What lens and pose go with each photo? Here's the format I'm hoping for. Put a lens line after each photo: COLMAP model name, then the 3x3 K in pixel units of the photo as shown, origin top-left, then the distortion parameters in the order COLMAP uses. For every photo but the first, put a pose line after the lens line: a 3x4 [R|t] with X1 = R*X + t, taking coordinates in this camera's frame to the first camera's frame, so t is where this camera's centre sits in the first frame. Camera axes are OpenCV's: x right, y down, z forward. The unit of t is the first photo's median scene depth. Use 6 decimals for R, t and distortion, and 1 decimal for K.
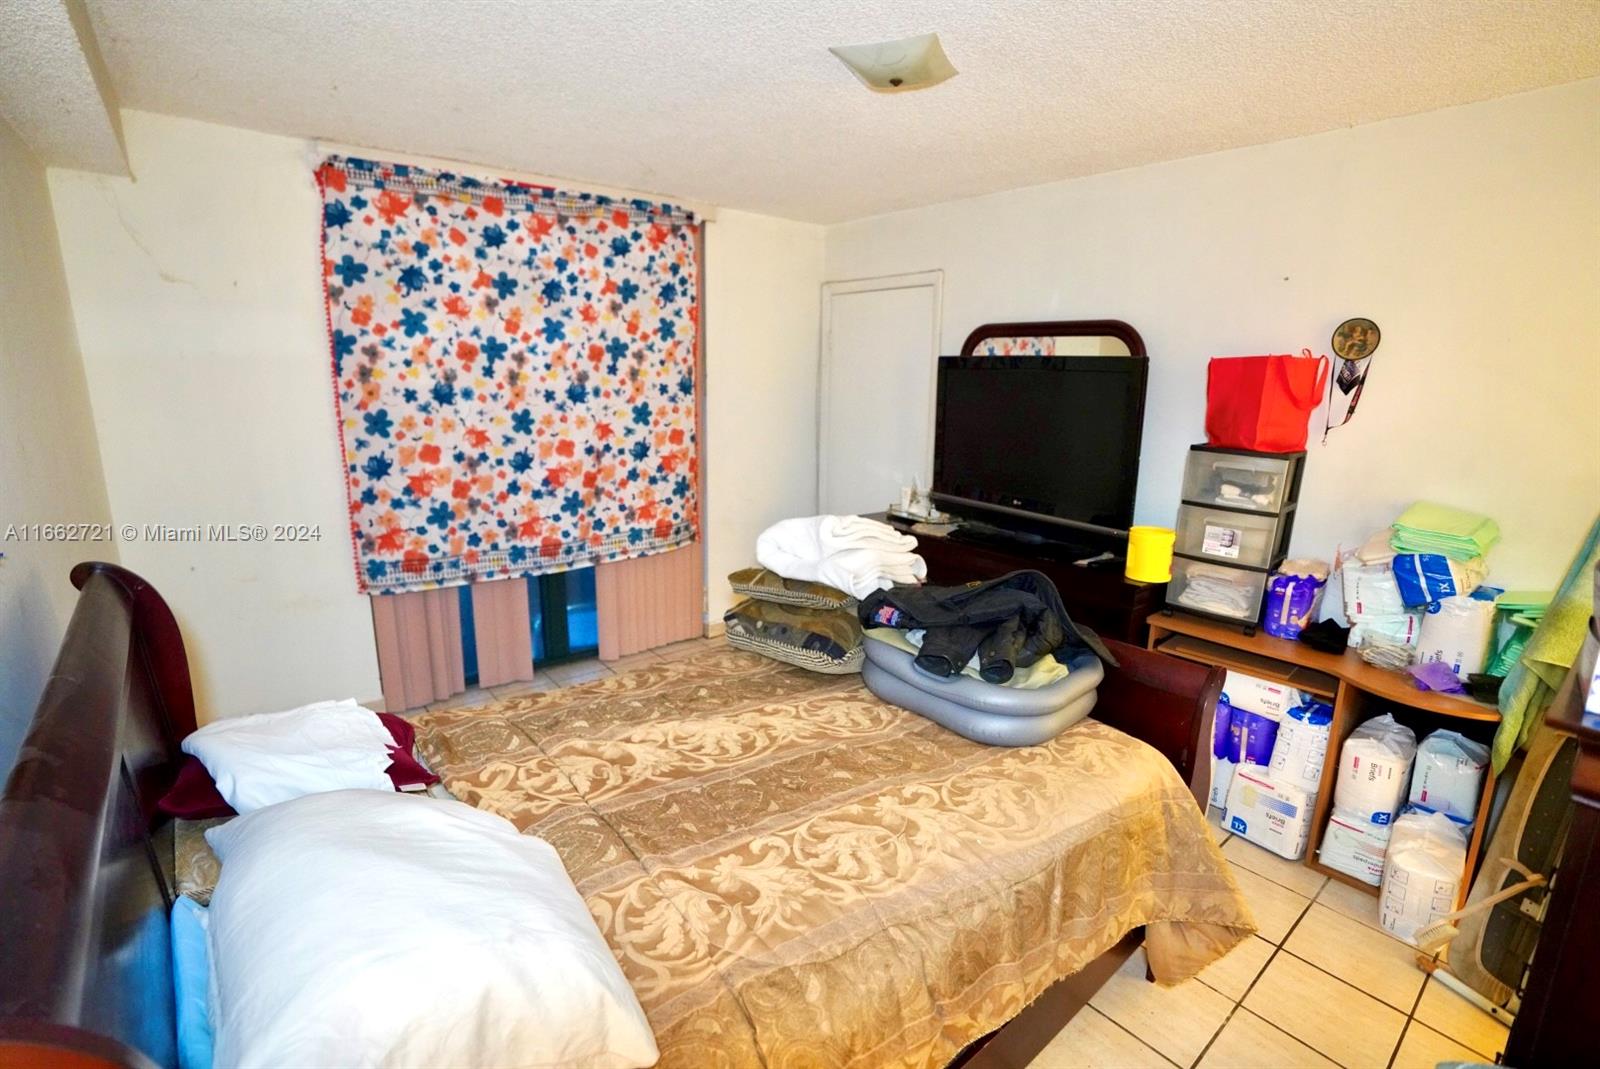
lens RADIAL K [[752.3, 0, 803.0], [0, 752.3, 535.8], [0, 0, 1]] dist [-0.058169, 0.029501]
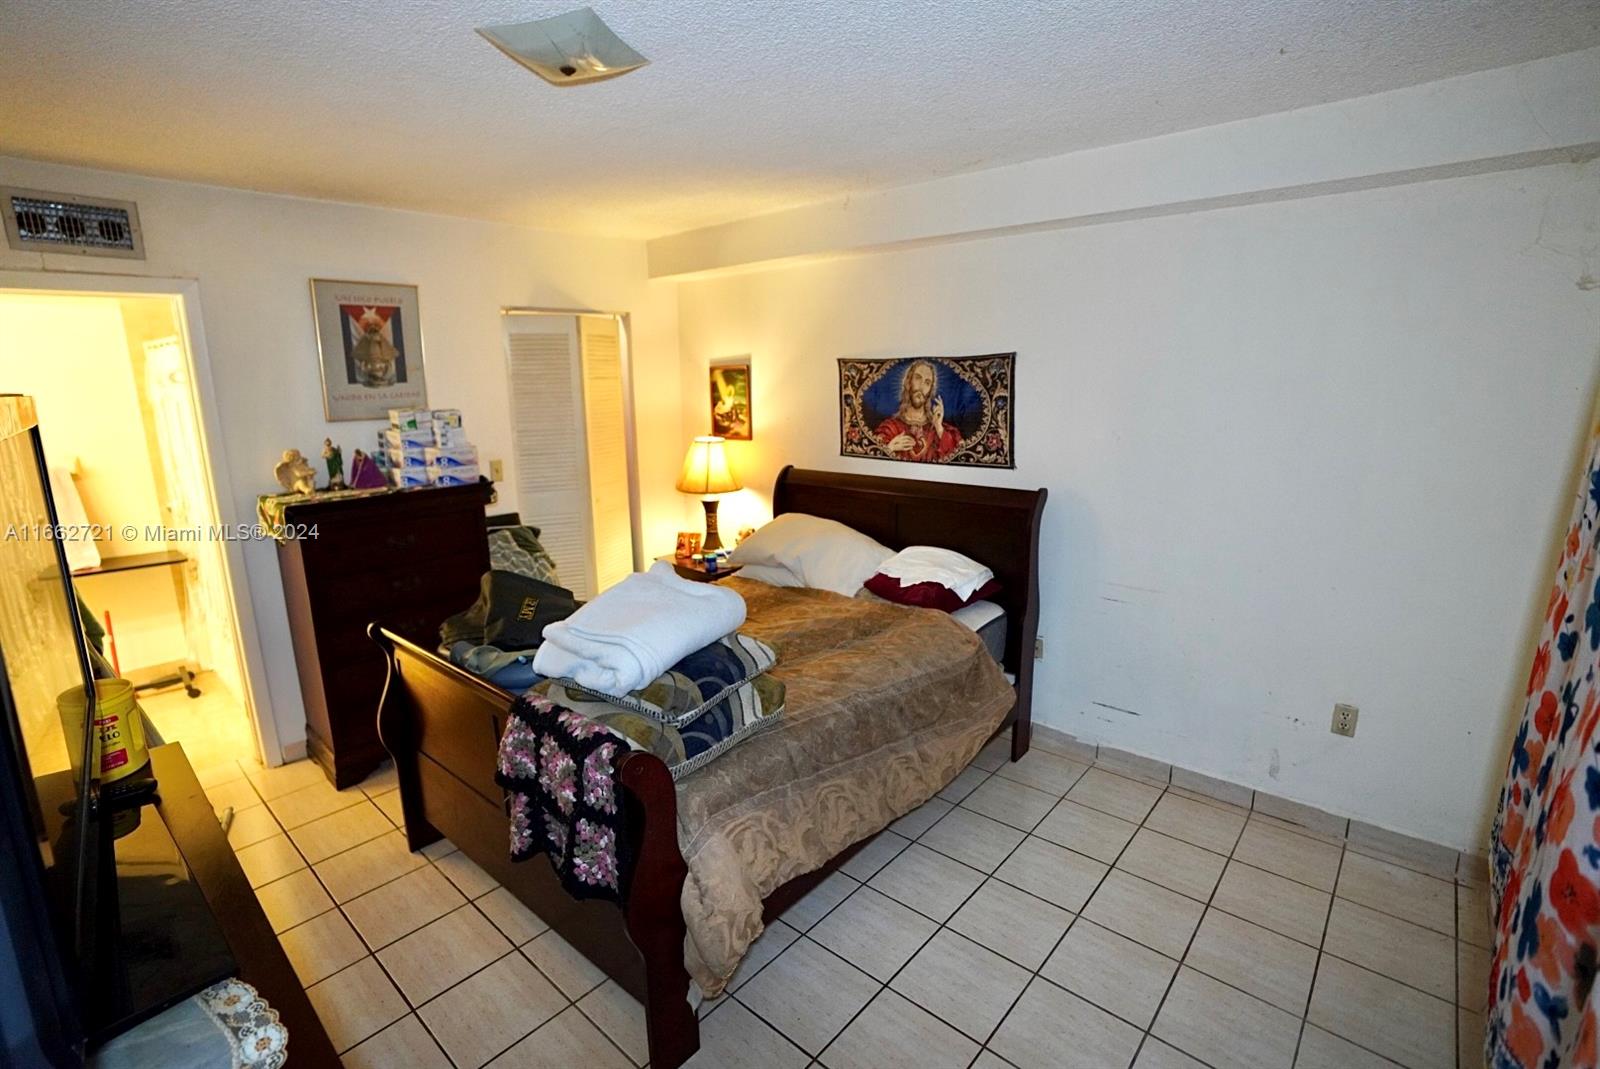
lens RADIAL K [[752.3, 0, 803.0], [0, 752.3, 535.8], [0, 0, 1]] dist [-0.058169, 0.029501]
pose [[-0.986776, 0.031328, -0.159032, 0.010304], [-0.039015, 0.906391, 0.420633, -0.435580], [0.157322, 0.421276, -0.893183, 1.776747]]
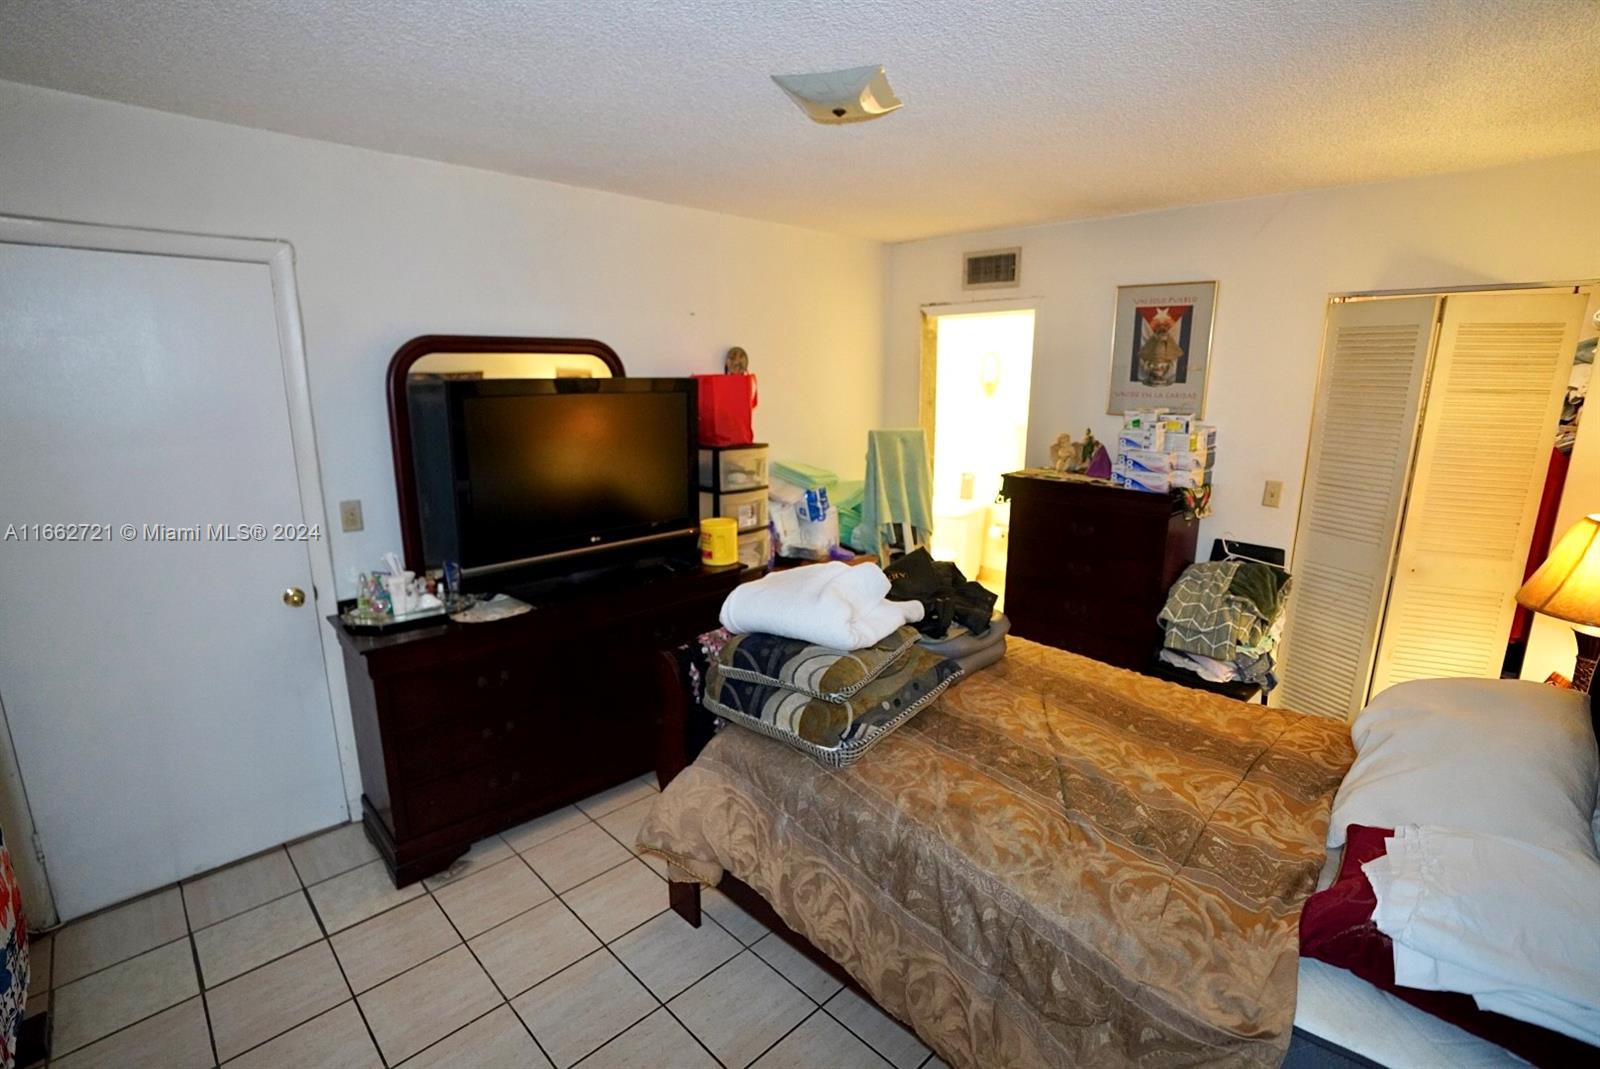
lens RADIAL K [[752.3, 0, 803.0], [0, 752.3, 535.8], [0, 0, 1]] dist [-0.058169, 0.029501]
pose [[-0.092826, -0.233518, 0.967911, -0.827681], [0.212141, 0.945150, 0.248372, -0.297888], [-0.972820, 0.228389, -0.038196, 1.063965]]
